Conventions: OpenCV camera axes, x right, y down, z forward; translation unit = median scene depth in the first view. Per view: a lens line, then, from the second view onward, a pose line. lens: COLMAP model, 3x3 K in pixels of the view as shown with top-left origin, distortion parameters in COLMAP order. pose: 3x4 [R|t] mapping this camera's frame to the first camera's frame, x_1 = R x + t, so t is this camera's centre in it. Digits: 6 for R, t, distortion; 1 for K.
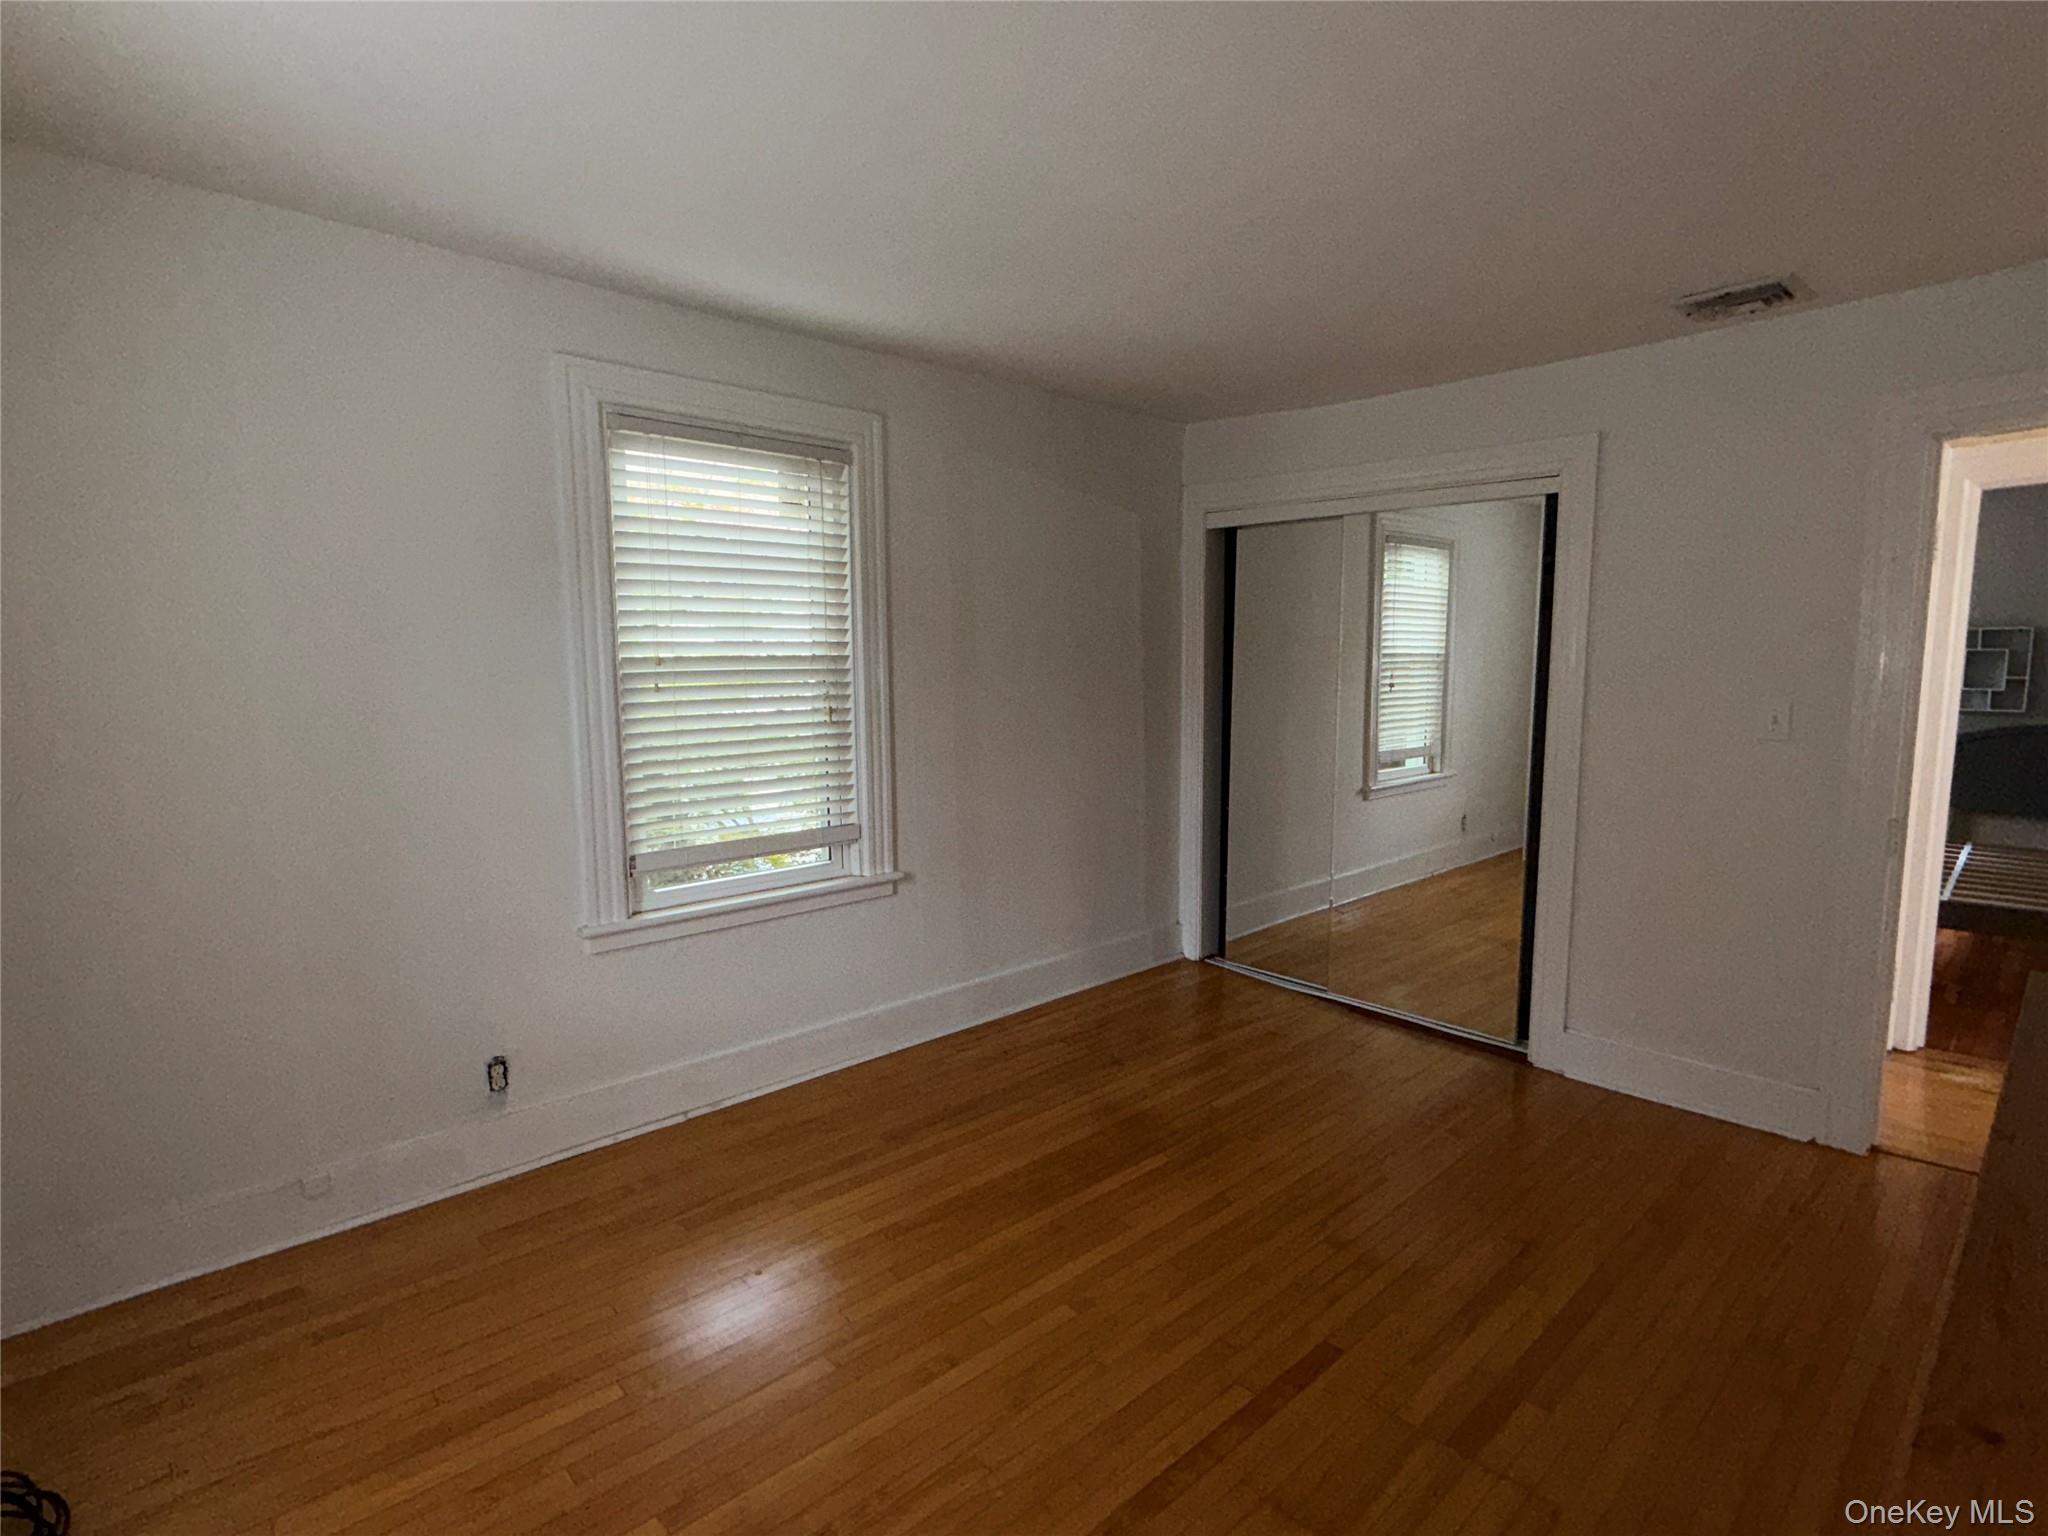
lens RADIAL K [[1007.6, 0, 1027.7], [0, 1007.6, 766.0], [0, 0, 1]] dist [-0.005484, 0.000151]
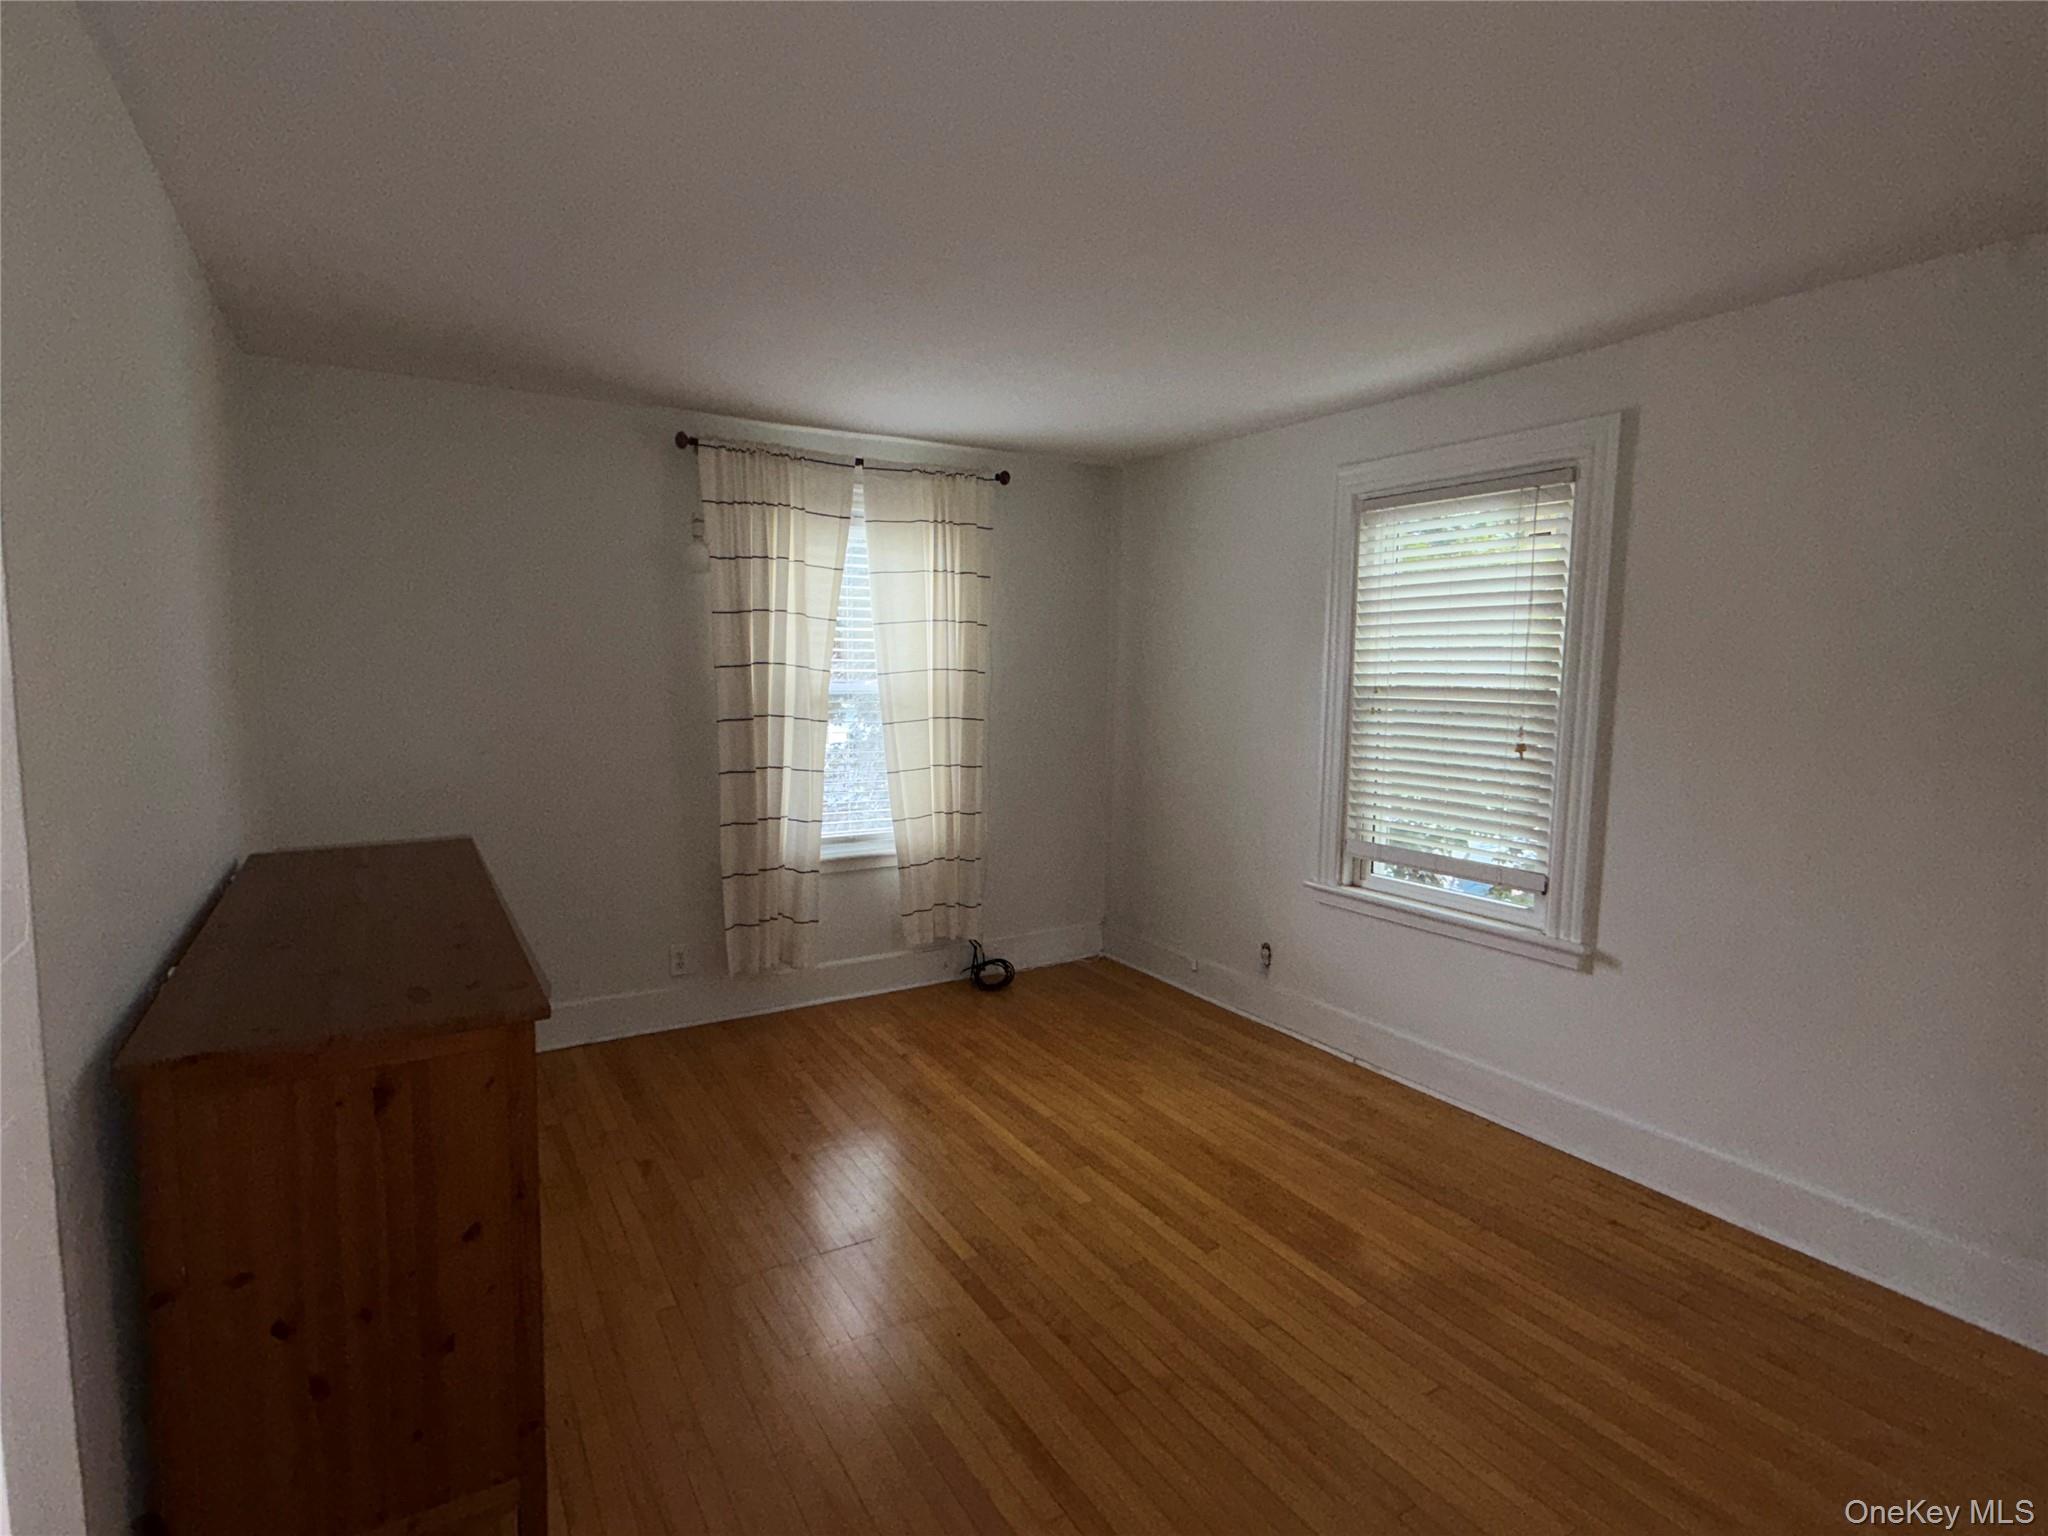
lens RADIAL K [[1007.6, 0, 1025.8], [0, 1007.6, 768.1], [0, 0, 1]] dist [-0.005484, 0.000151]
pose [[-0.186206, 0.098237, -0.977587, 0.880736], [-0.126530, 0.984306, 0.123013, -0.099550], [0.974329, 0.146600, -0.170854, 0.757010]]
